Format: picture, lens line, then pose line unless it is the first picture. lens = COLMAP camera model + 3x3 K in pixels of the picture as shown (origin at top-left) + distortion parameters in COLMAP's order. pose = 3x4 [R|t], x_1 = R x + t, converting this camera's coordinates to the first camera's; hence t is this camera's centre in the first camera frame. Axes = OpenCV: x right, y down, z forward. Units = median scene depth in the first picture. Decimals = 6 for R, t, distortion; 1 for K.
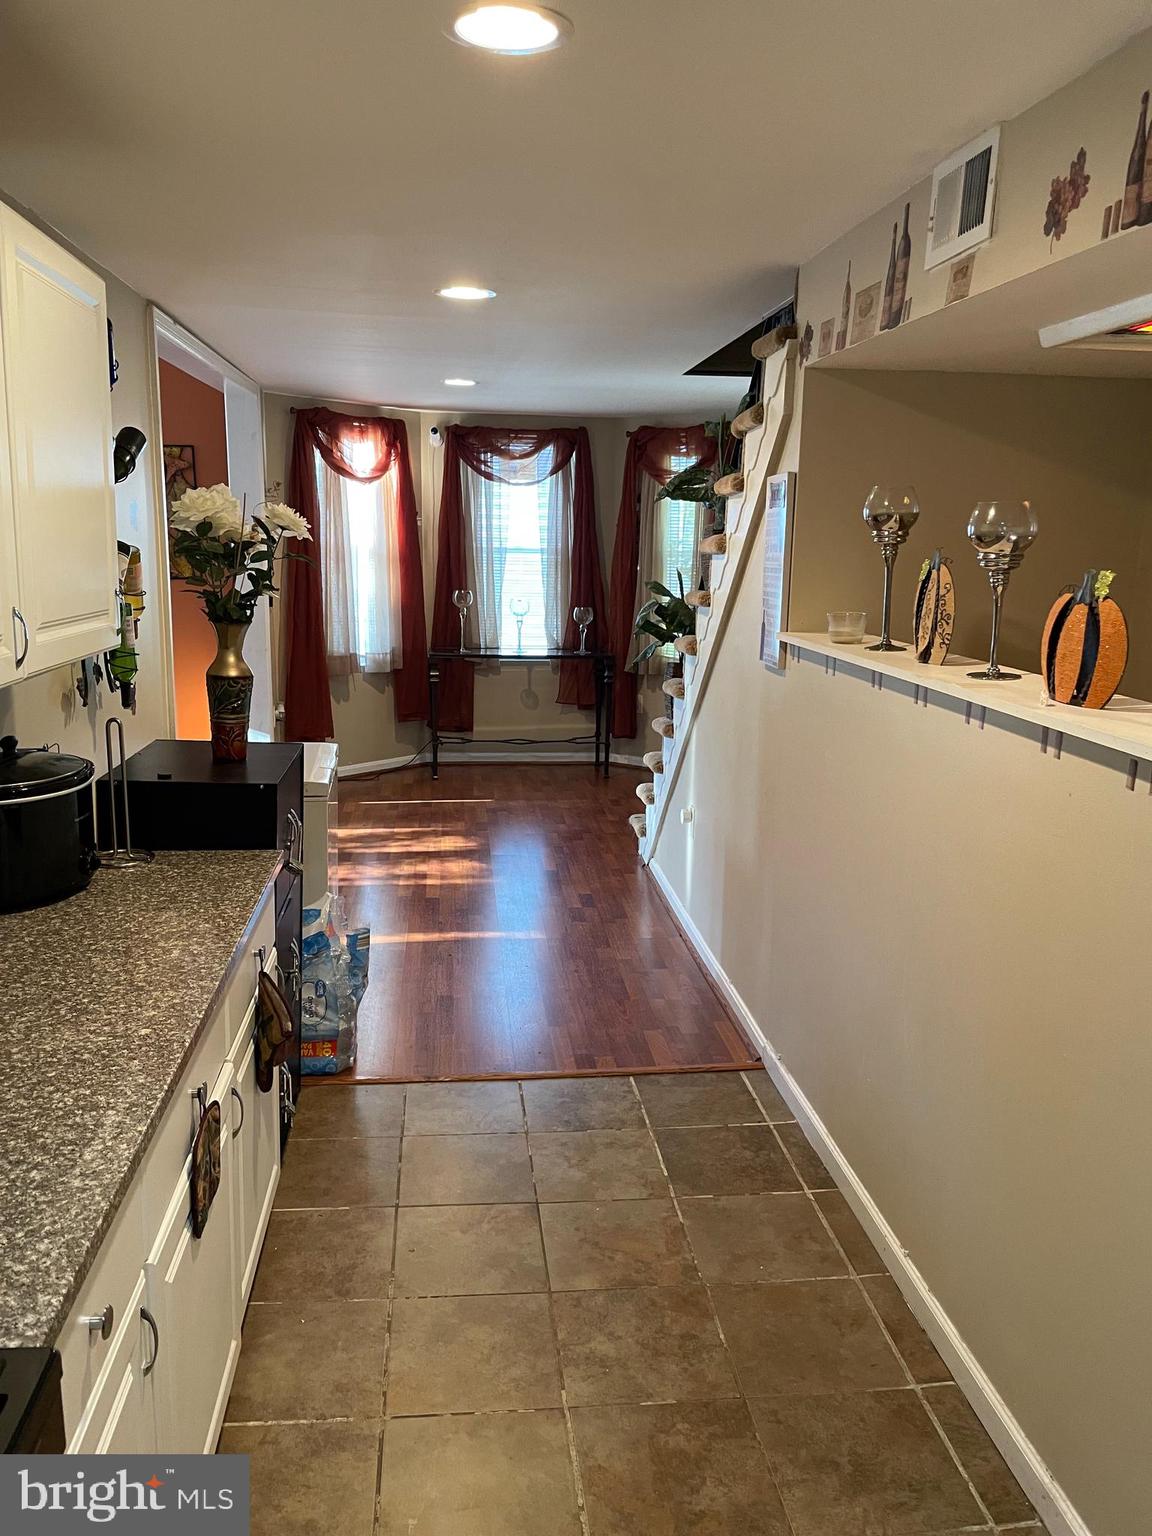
lens RADIAL K [[1159.2, 0, 573.4], [0, 1159.2, 767.9], [0, 0, 1]] dist [0.061717, -0.011056]
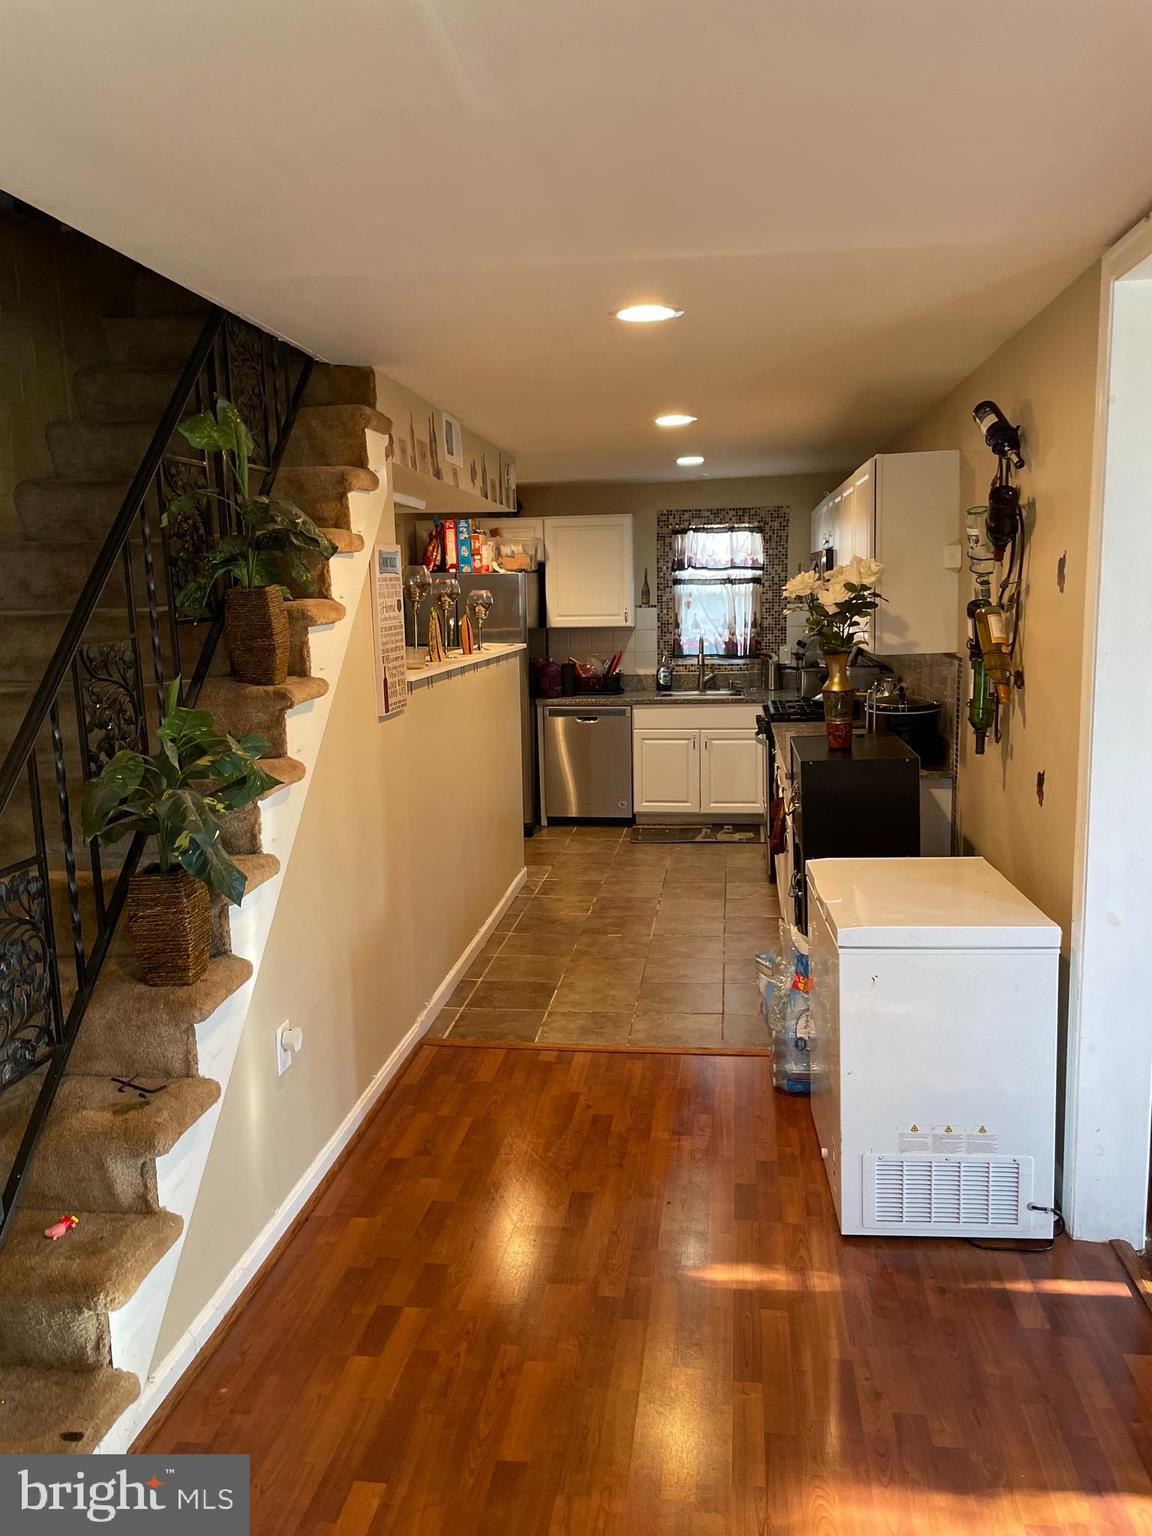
lens RADIAL K [[1159.2, 0, 567.9], [0, 1159.2, 769.6], [0, 0, 1]] dist [0.061717, -0.011056]
pose [[-0.969264, -0.035247, 0.243486, -0.378147], [0.052671, 0.937008, 0.345314, -0.584876], [-0.240320, 0.347525, -0.906351, 2.826578]]
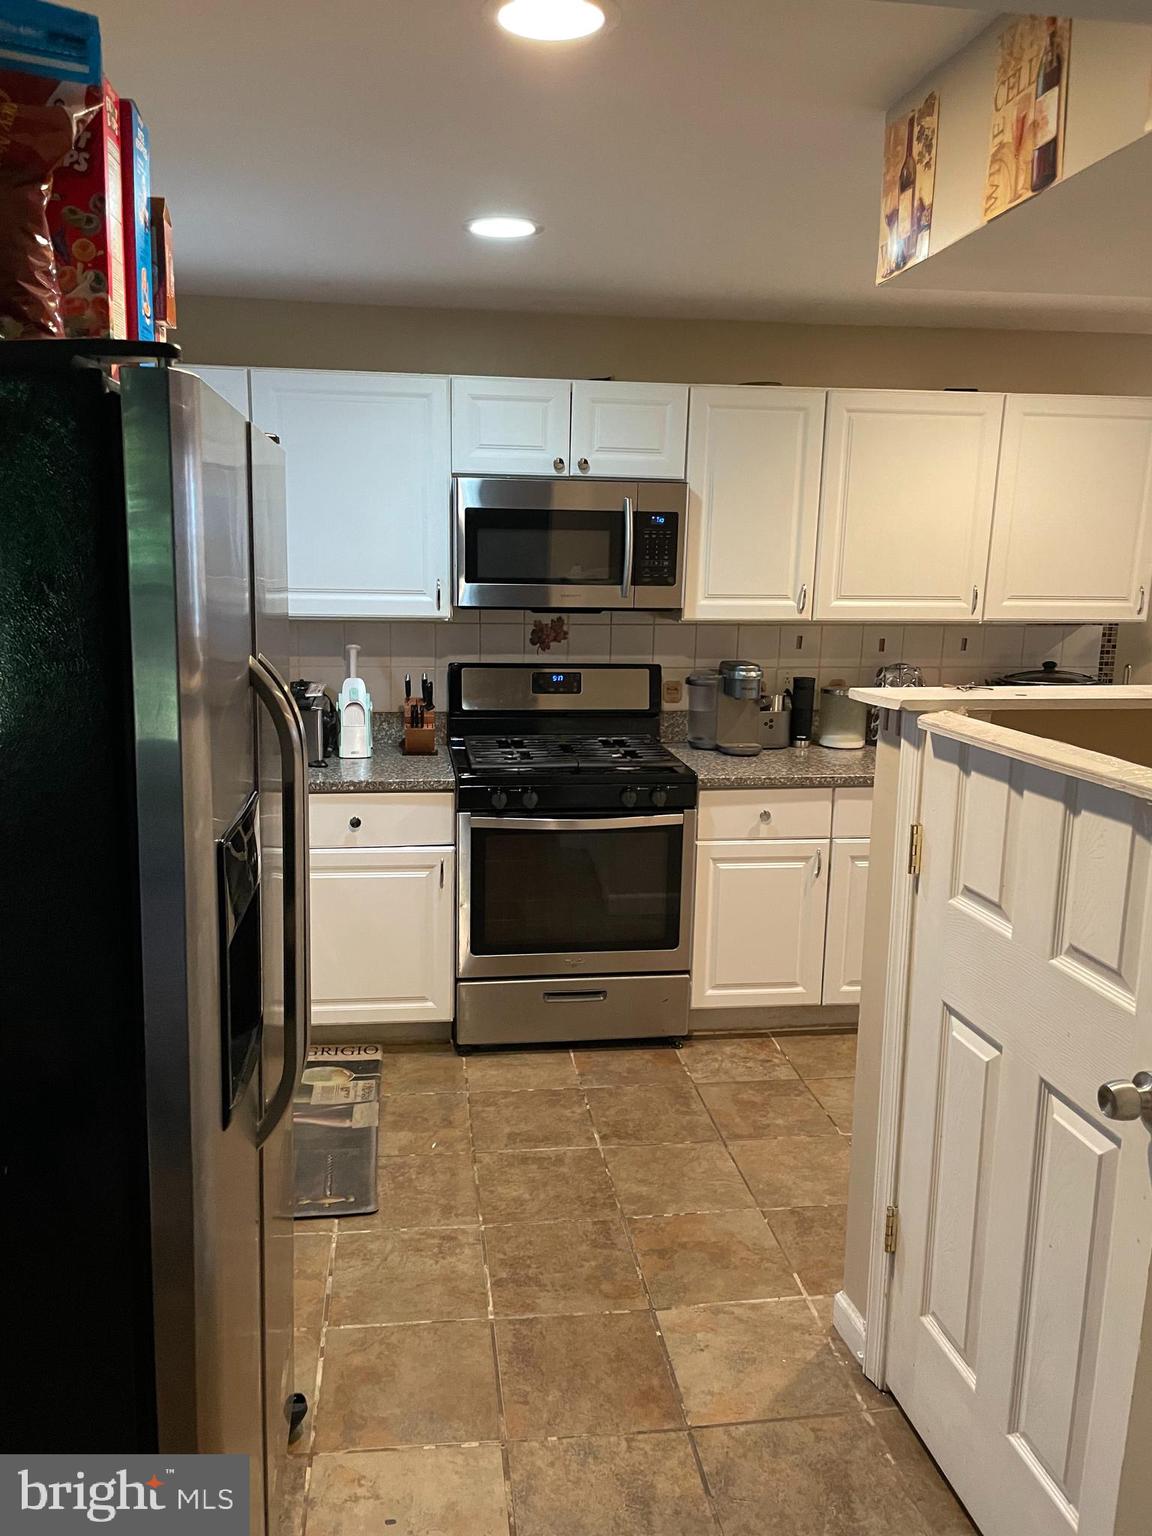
lens RADIAL K [[1159.2, 0, 568.0], [0, 1159.2, 768.5], [0, 0, 1]] dist [0.061717, -0.011056]
pose [[0.036972, 0.153592, -0.987442, 1.246747], [-0.216863, 0.965803, 0.142107, 0.029096], [0.975502, 0.208886, 0.069016, 0.138426]]
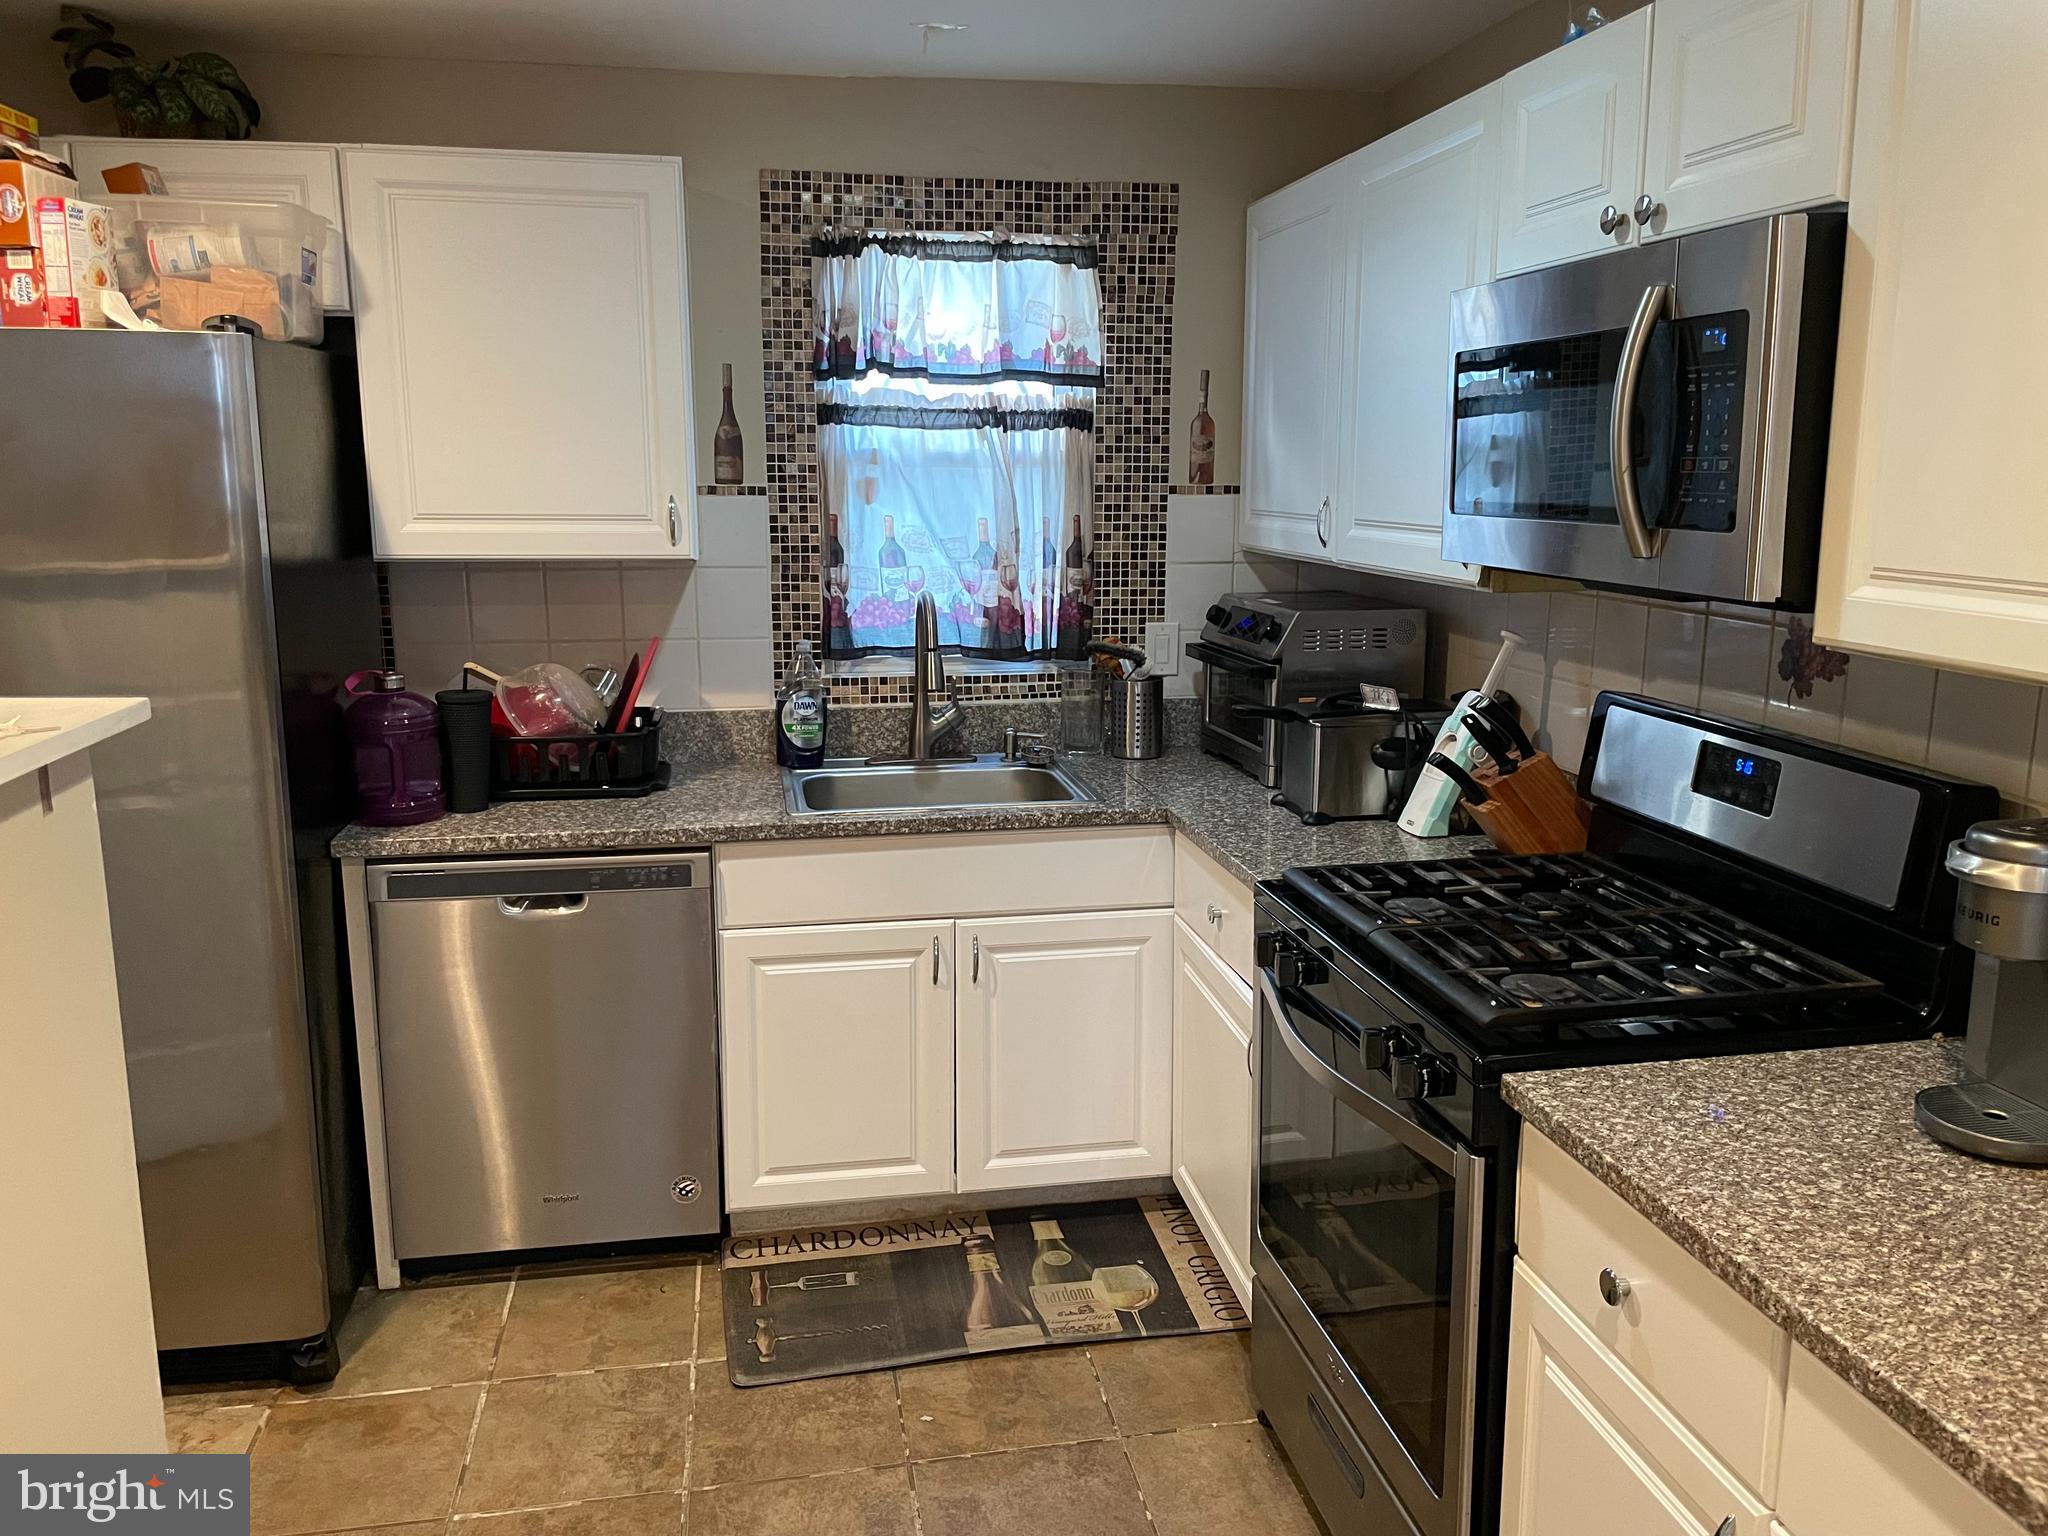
lens RADIAL K [[1545.7, 0, 1027.9], [0, 1545.7, 768.7], [0, 0, 1]] dist [0.061717, -0.011056]
pose [[-0.997041, -0.007704, -0.076487, 0.072010], [-0.036452, 0.923375, 0.382164, -0.169818], [0.067682, 0.383821, -0.920924, 0.969982]]
